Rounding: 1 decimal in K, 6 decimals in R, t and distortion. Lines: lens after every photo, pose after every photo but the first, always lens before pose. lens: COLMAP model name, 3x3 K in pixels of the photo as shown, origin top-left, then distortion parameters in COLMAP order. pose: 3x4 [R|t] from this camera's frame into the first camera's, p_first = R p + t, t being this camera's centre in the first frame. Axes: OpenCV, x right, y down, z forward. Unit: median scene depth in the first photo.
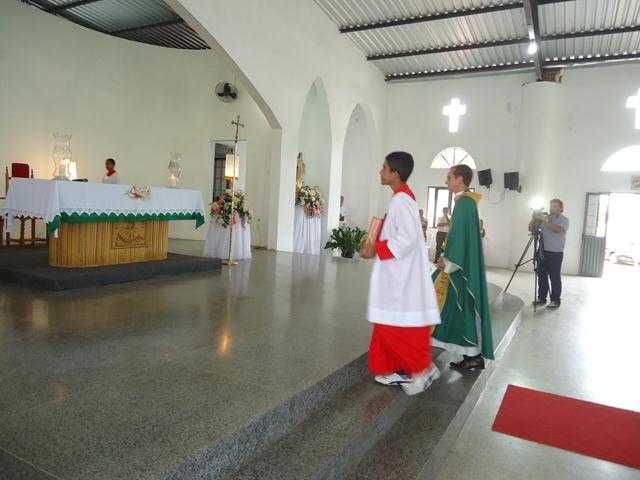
lens RADIAL K [[465.0, 0, 321.9], [0, 465.0, 237.7], [0, 0, 1]] dist [-0.001855, 0.001455]
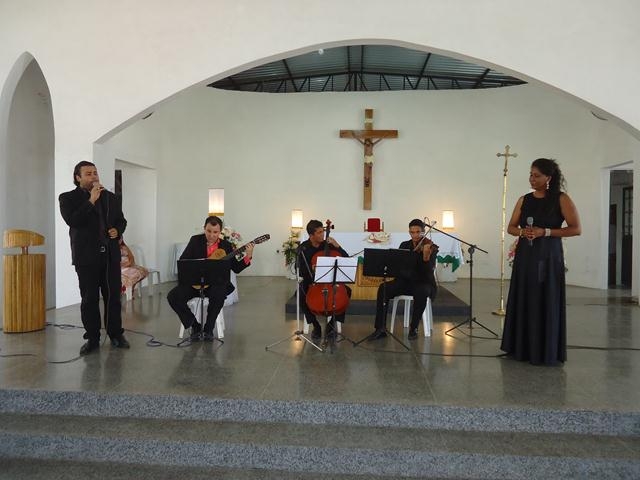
lens RADIAL K [[465.0, 0, 321.9], [0, 465.0, 237.7], [0, 0, 1]] dist [-0.001855, 0.001455]
pose [[0.403672, -0.039045, -0.914070, 0.570777], [-0.044993, 0.997033, -0.062458, -0.020197], [0.913797, 0.066340, 0.400717, 0.399667]]
